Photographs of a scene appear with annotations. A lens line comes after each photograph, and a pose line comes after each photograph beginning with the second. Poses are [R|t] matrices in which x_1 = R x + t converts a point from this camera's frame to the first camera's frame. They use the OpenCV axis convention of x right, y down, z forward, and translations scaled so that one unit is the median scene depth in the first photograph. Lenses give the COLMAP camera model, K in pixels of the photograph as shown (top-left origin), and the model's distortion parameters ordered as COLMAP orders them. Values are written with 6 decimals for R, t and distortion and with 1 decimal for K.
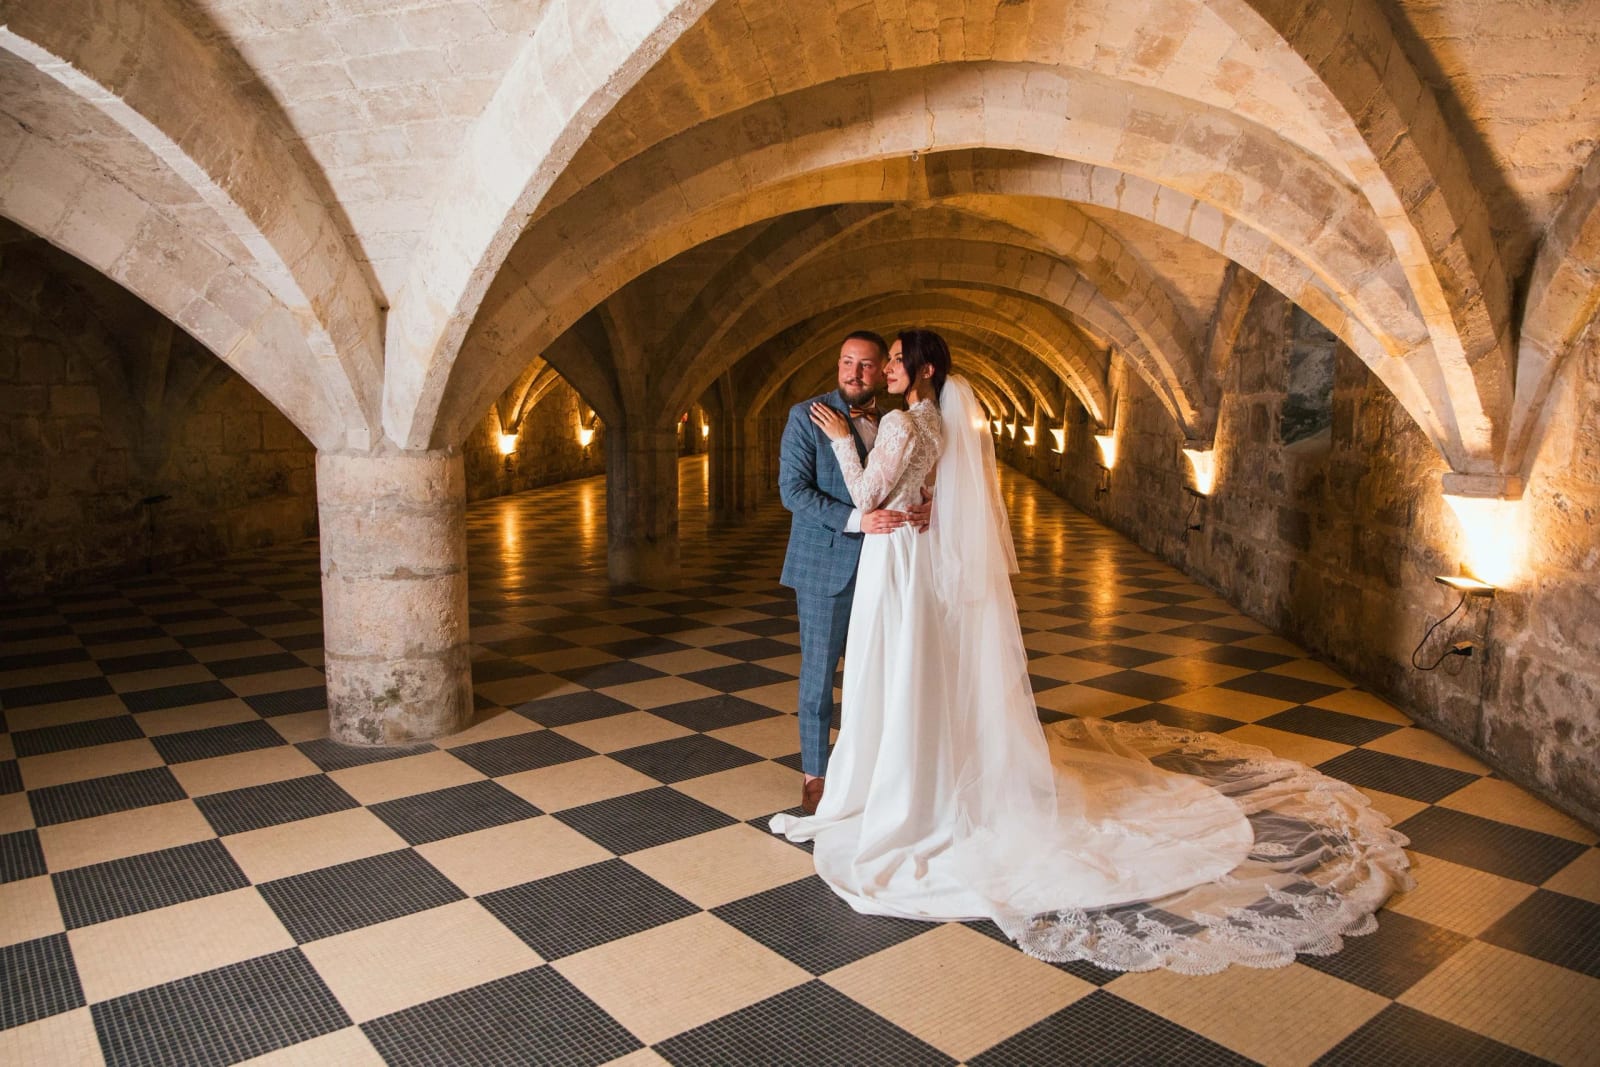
lens RADIAL K [[1174.8, 0, 800.0], [0, 1174.8, 533.5], [0, 0, 1]] dist [-0.110156, 0.090913]
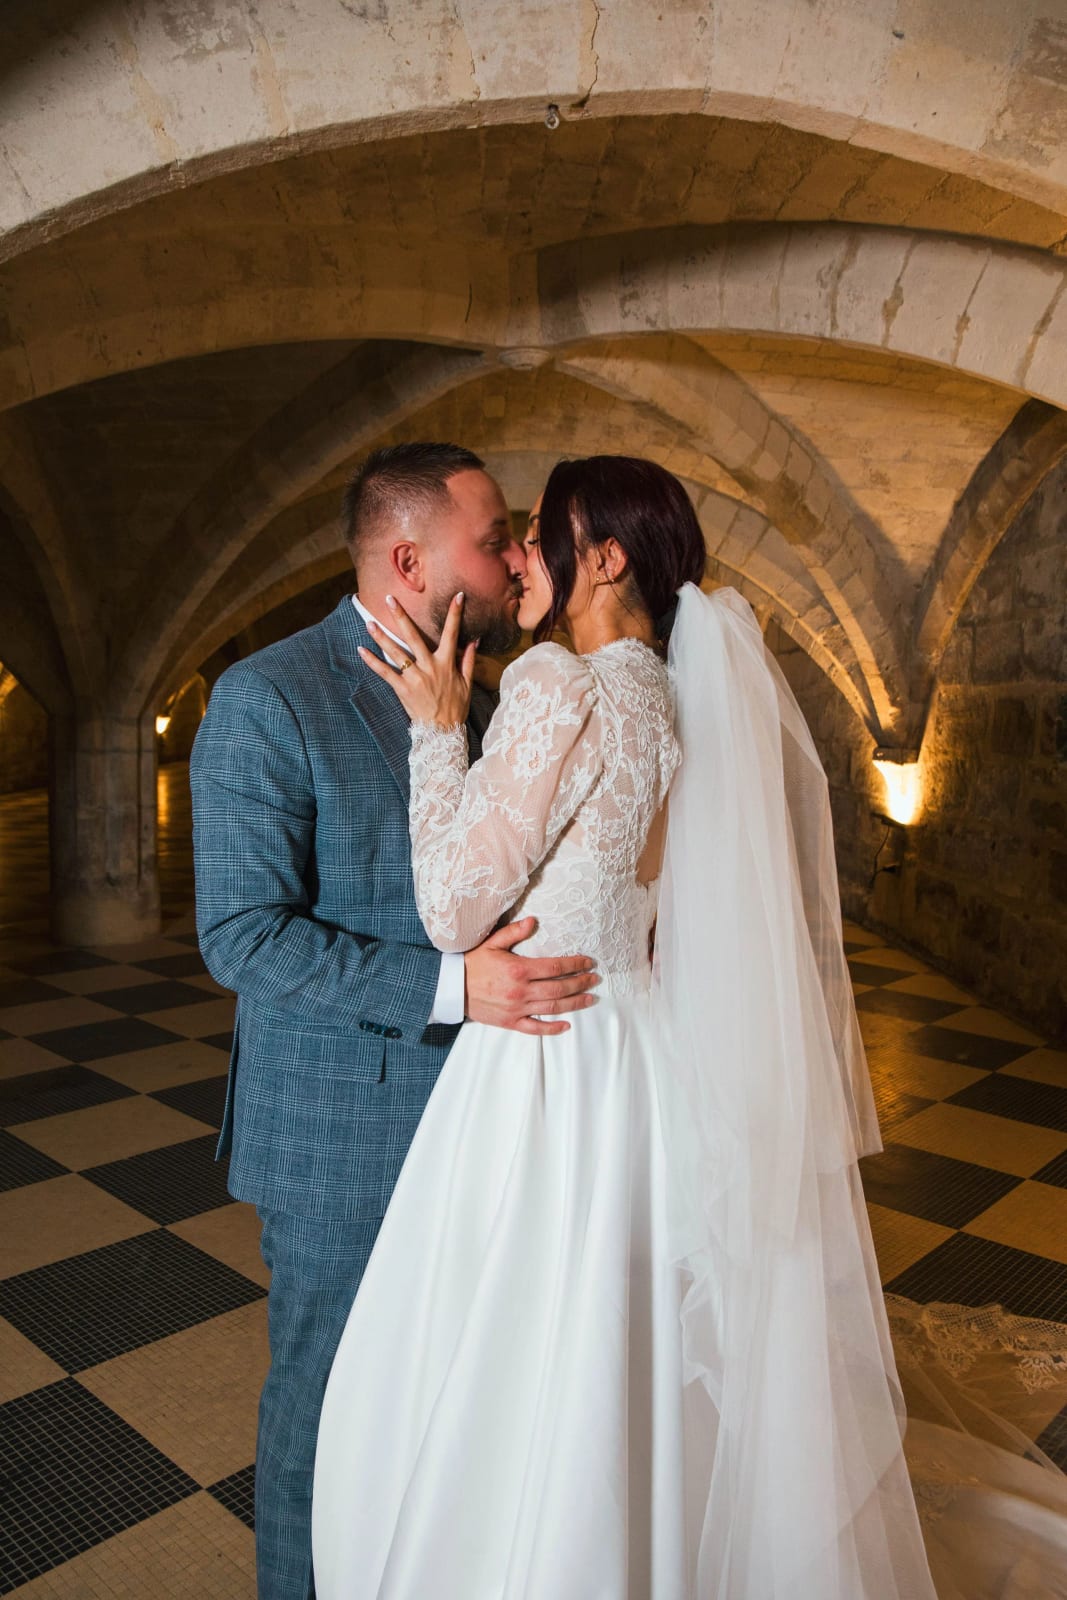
lens RADIAL K [[1198.9, 0, 533.8], [0, 1198.9, 833.5], [0, 0, 1]] dist [-0.105852, 0.084011]
pose [[0.989925, 0.008610, 0.141334, 0.018357], [-0.008741, 0.999962, 0.000301, -0.028568], [-0.141326, -0.001533, 0.989962, 0.331361]]
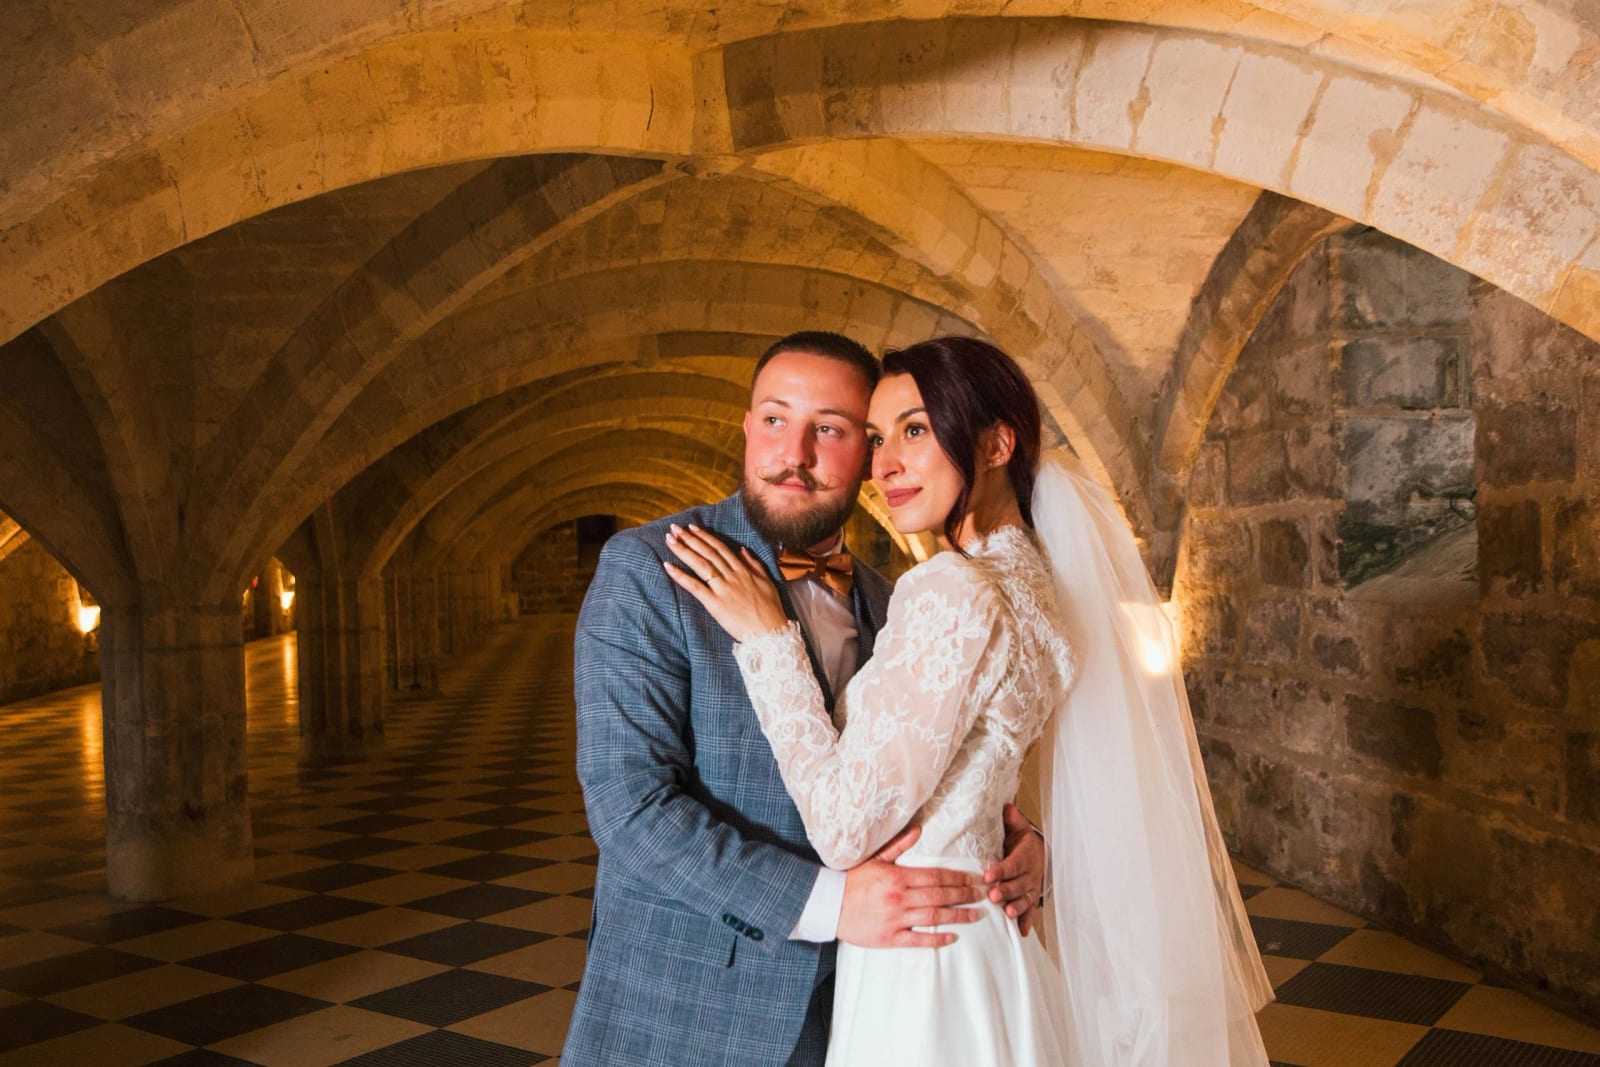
lens RADIAL K [[1541.8, 0, 791.9], [0, 1541.8, 536.9], [0, 0, 1]] dist [-0.080720, 0.145866]
pose [[0.970288, -0.031030, 0.239955, -0.030033], [0.059197, 0.992046, -0.111083, -0.030549], [-0.234600, 0.121987, 0.964408, 0.291327]]
